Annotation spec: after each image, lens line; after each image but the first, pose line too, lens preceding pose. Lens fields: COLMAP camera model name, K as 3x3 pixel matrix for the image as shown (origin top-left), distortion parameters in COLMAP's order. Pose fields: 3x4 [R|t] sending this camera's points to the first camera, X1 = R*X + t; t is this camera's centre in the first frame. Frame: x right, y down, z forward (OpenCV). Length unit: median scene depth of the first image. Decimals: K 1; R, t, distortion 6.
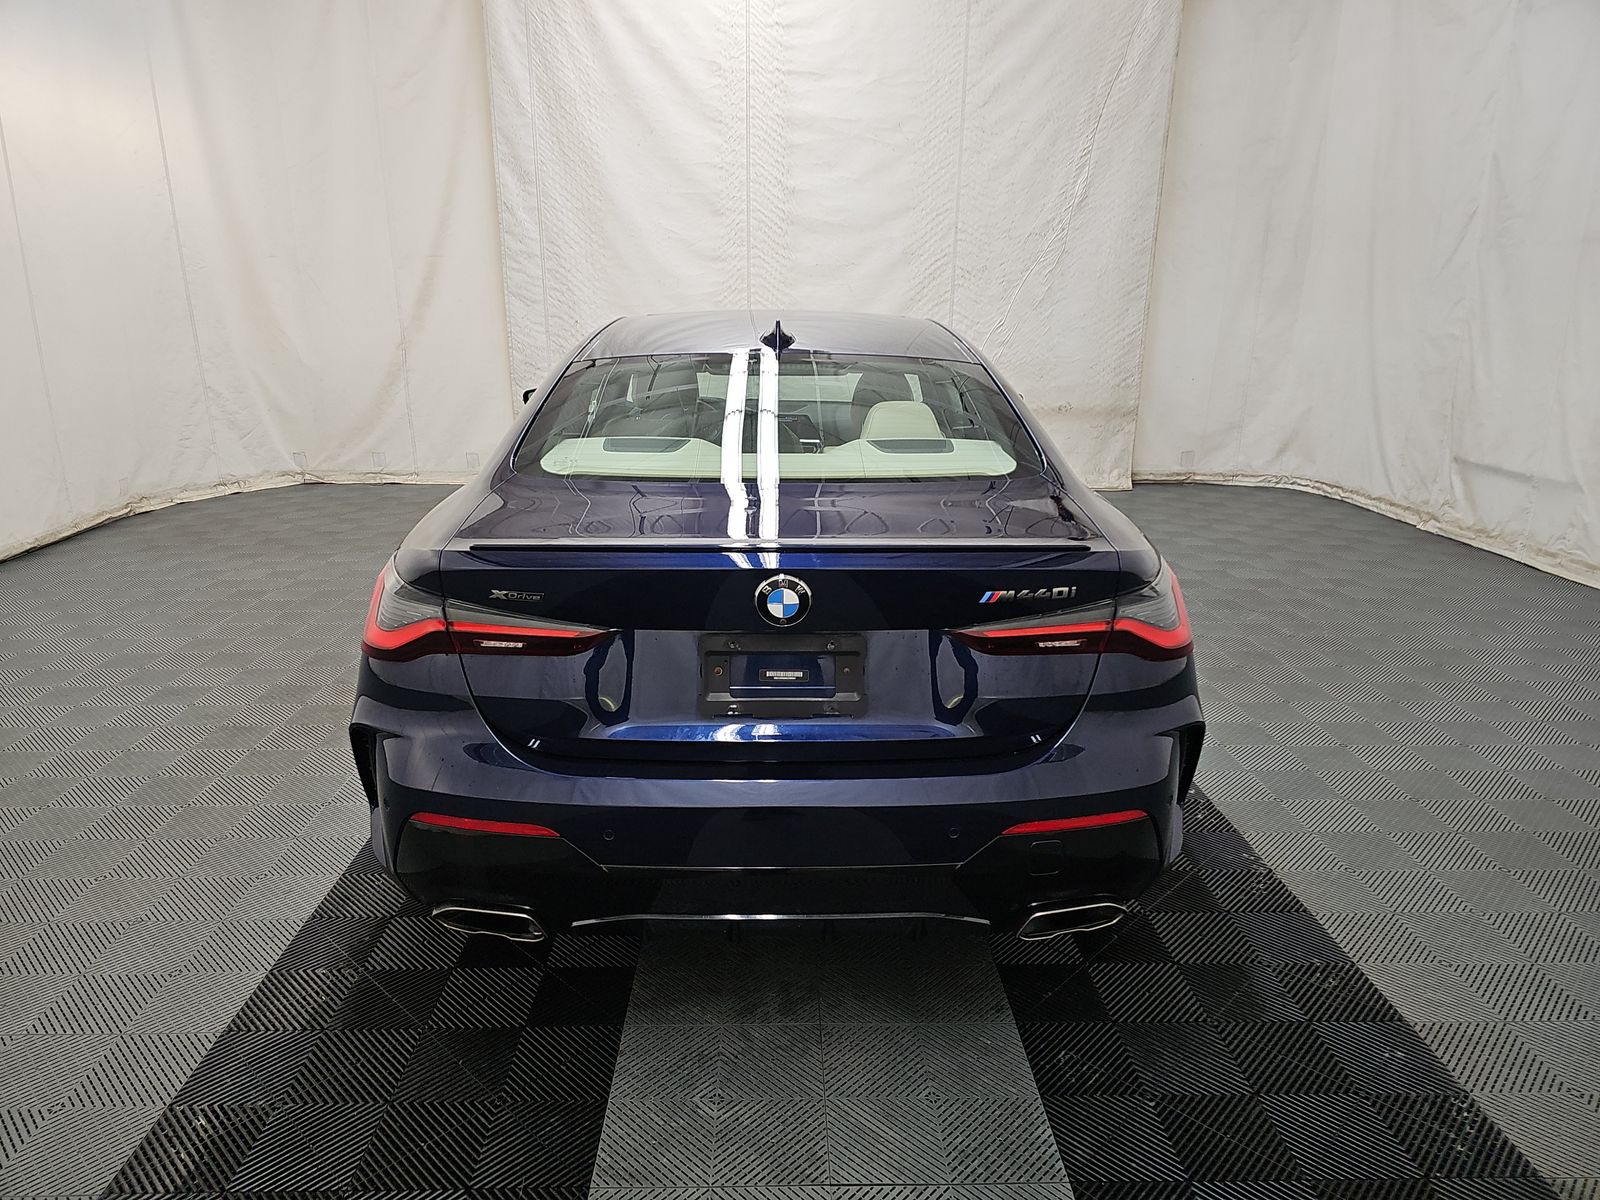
lens RADIAL K [[1054.4, 0, 795.1], [0, 1054.4, 603.9], [0, 0, 1]] dist [0.064232, -0.048381]
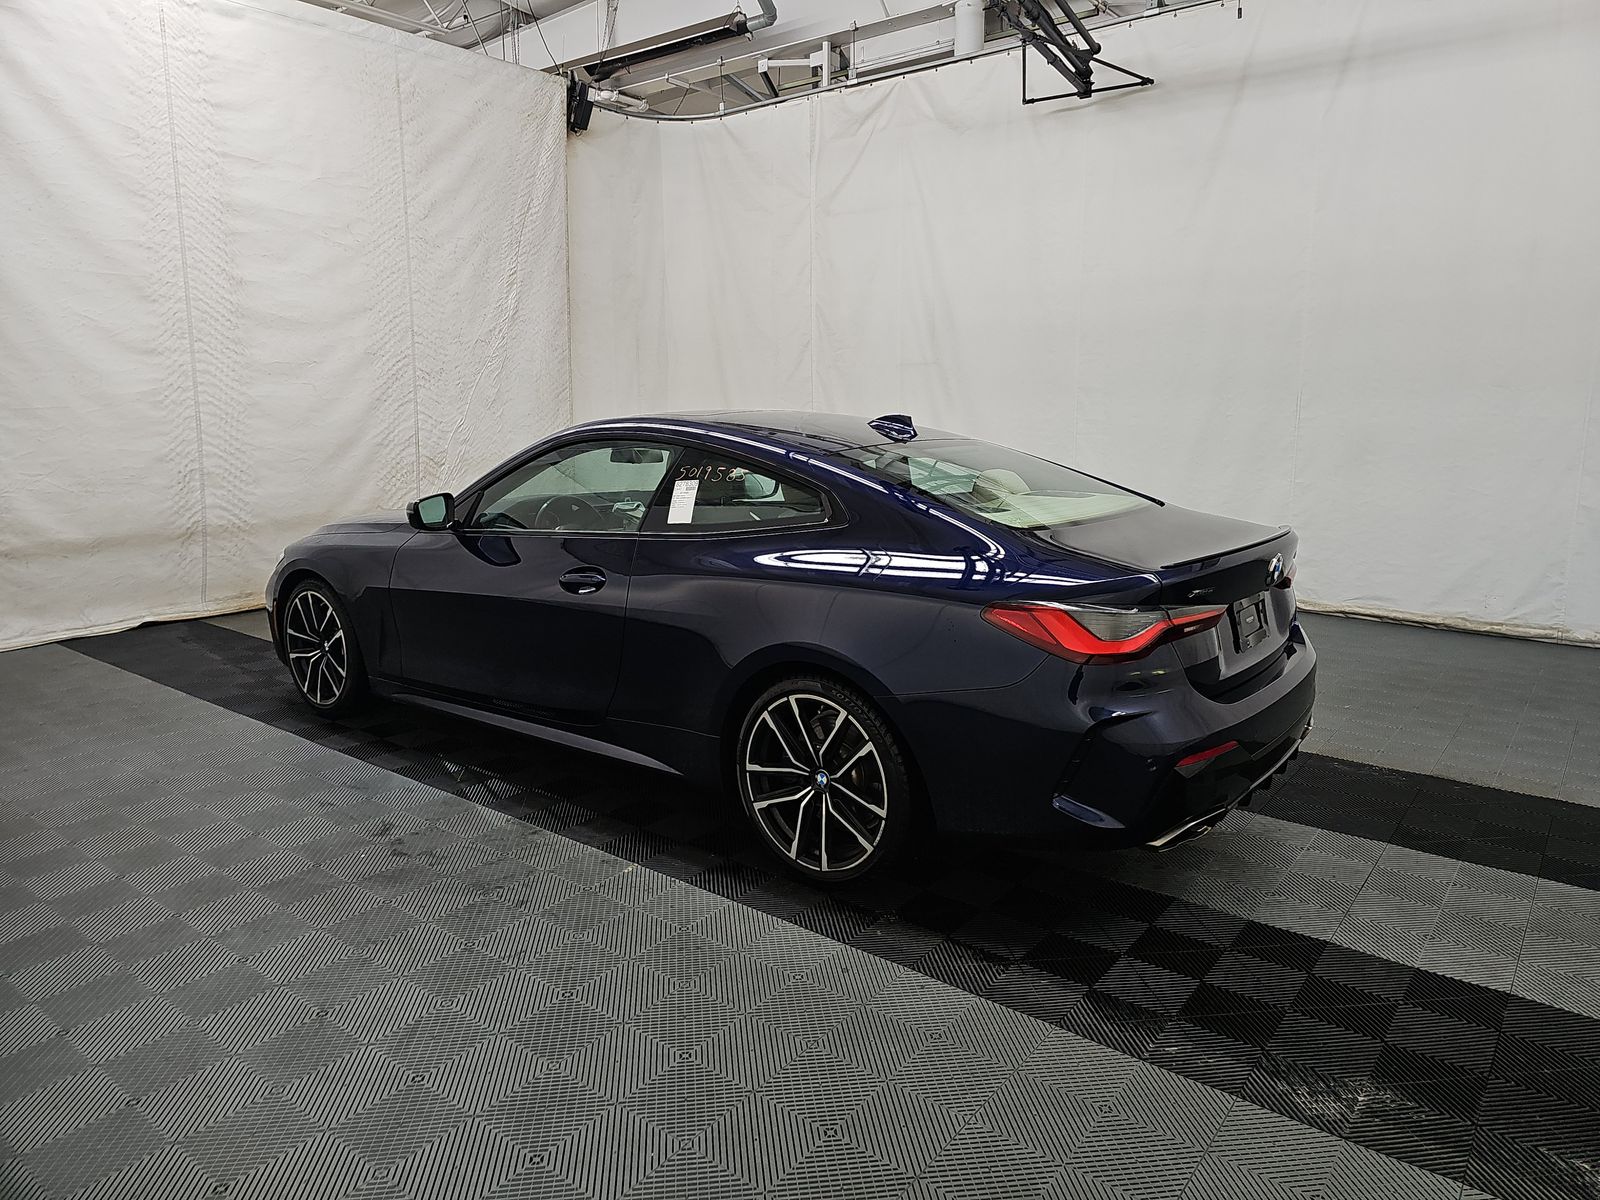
lens RADIAL K [[1054.4, 0, 795.1], [0, 1054.4, 603.9], [0, 0, 1]] dist [0.064232, -0.048381]
pose [[0.640186, -0.151109, 0.753212, -0.430993], [0.216949, 0.976116, 0.011434, -0.032635], [-0.736950, 0.156089, 0.657678, 0.105400]]
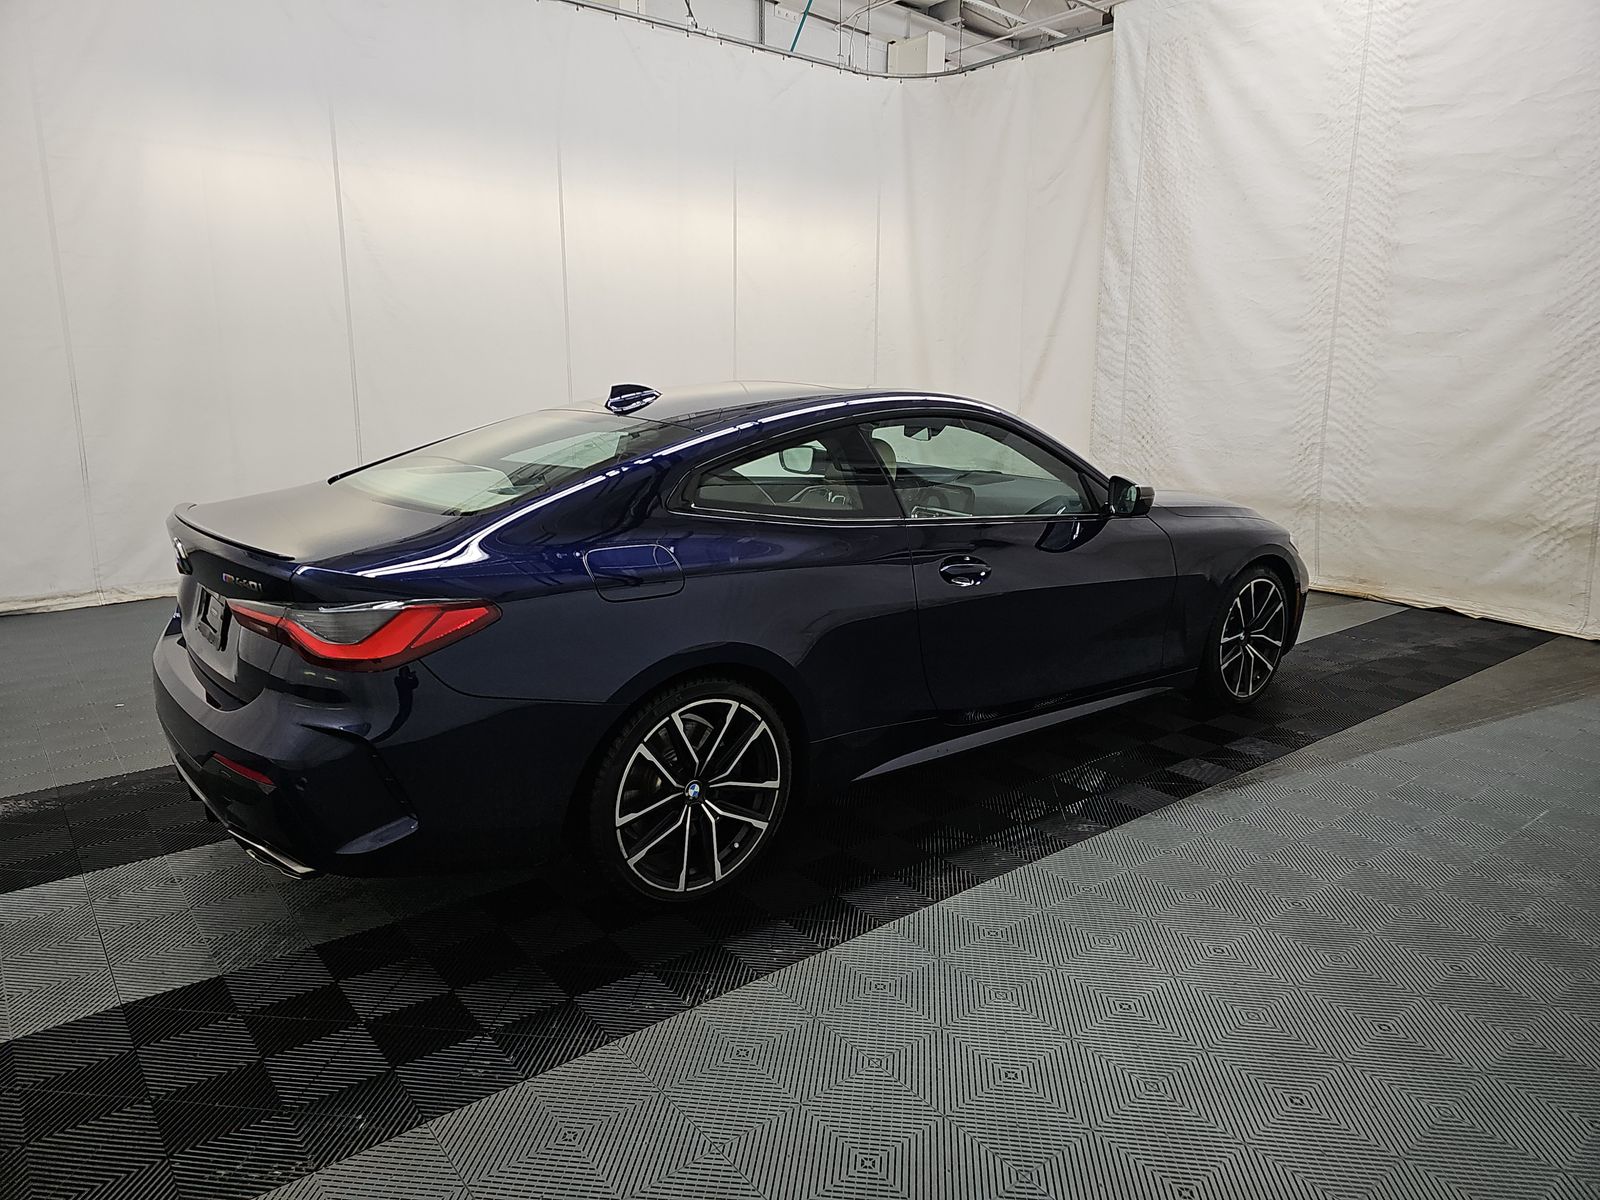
lens RADIAL K [[1054.4, 0, 795.1], [0, 1054.4, 603.9], [0, 0, 1]] dist [0.064232, -0.048381]
pose [[0.613942, 0.176941, -0.769264, 0.410322], [-0.222224, 0.973879, 0.046651, -0.052255], [0.757424, 0.142308, 0.637226, 0.151602]]
